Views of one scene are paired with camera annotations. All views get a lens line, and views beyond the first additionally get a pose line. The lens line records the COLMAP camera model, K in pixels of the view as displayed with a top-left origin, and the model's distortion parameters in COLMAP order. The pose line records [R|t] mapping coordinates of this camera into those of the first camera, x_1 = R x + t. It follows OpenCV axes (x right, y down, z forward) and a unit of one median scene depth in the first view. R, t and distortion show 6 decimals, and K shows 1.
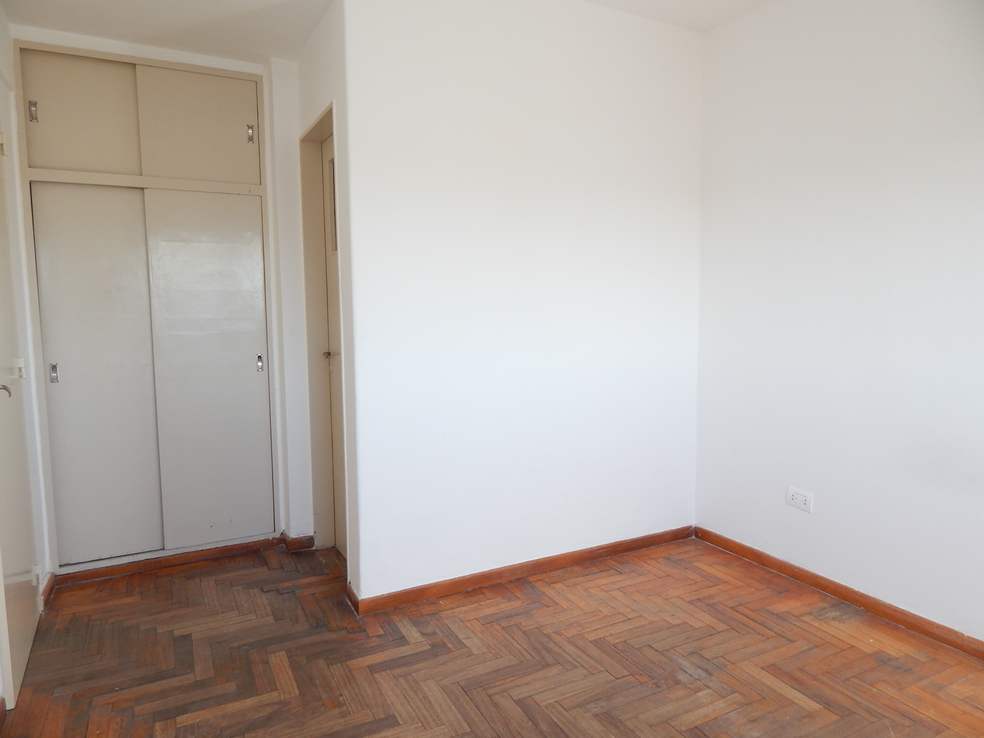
lens RADIAL K [[654.9, 0, 493.8], [0, 654.9, 365.1], [0, 0, 1]] dist [0.004489, -0.006504]
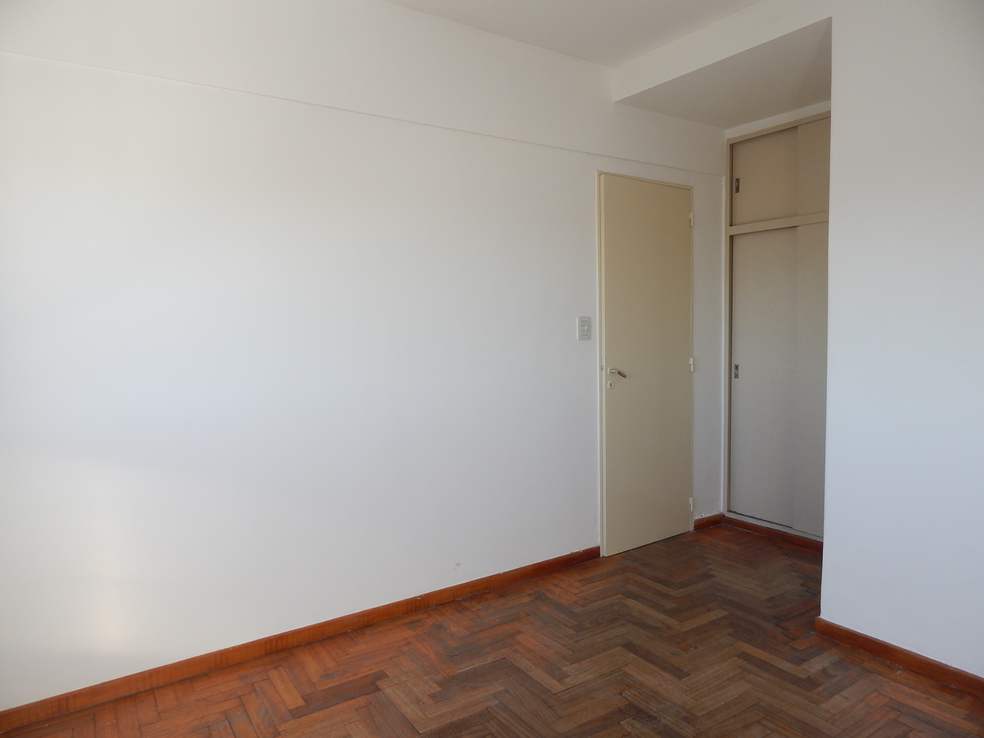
lens RADIAL K [[654.9, 0, 472.1], [0, 654.9, 363.2], [0, 0, 1]] dist [0.004489, -0.006504]
pose [[0.080499, 0.063656, -0.994720, 0.661292], [-0.078762, 0.995244, 0.057316, -0.040517], [0.993638, 0.073732, 0.085130, 0.328501]]
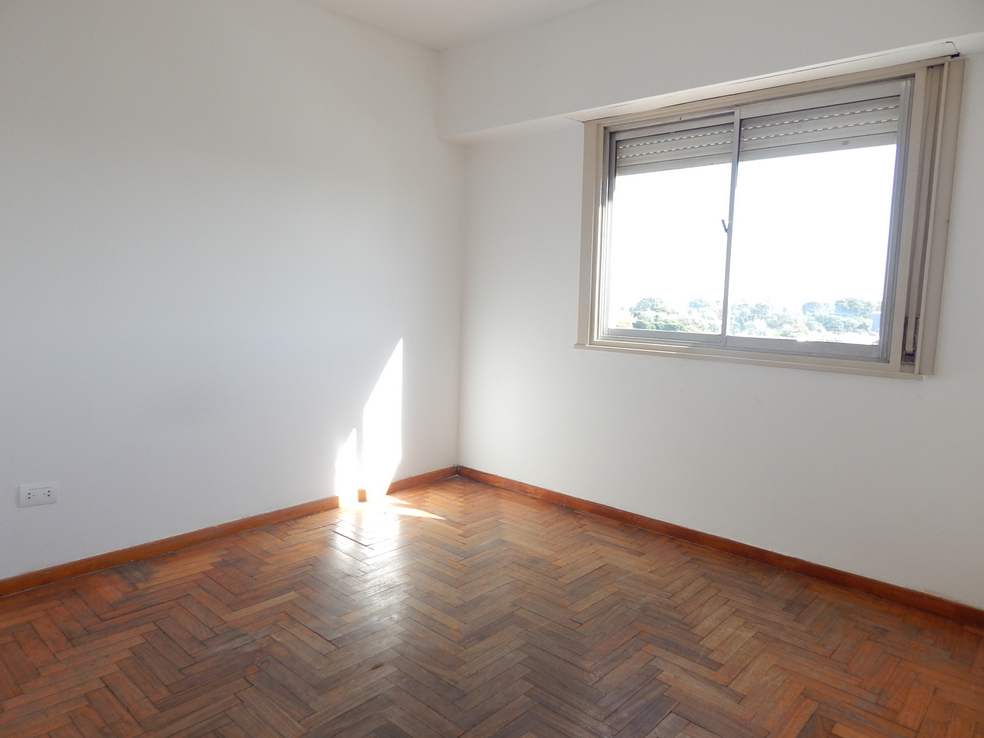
lens RADIAL K [[654.9, 0, 485.1], [0, 654.9, 373.1], [0, 0, 1]] dist [0.004489, -0.006504]
pose [[-0.332846, -0.119841, 0.935335, -0.534053], [0.072264, 0.985733, 0.152014, -0.044412], [-0.940208, 0.118188, -0.319437, 0.704271]]
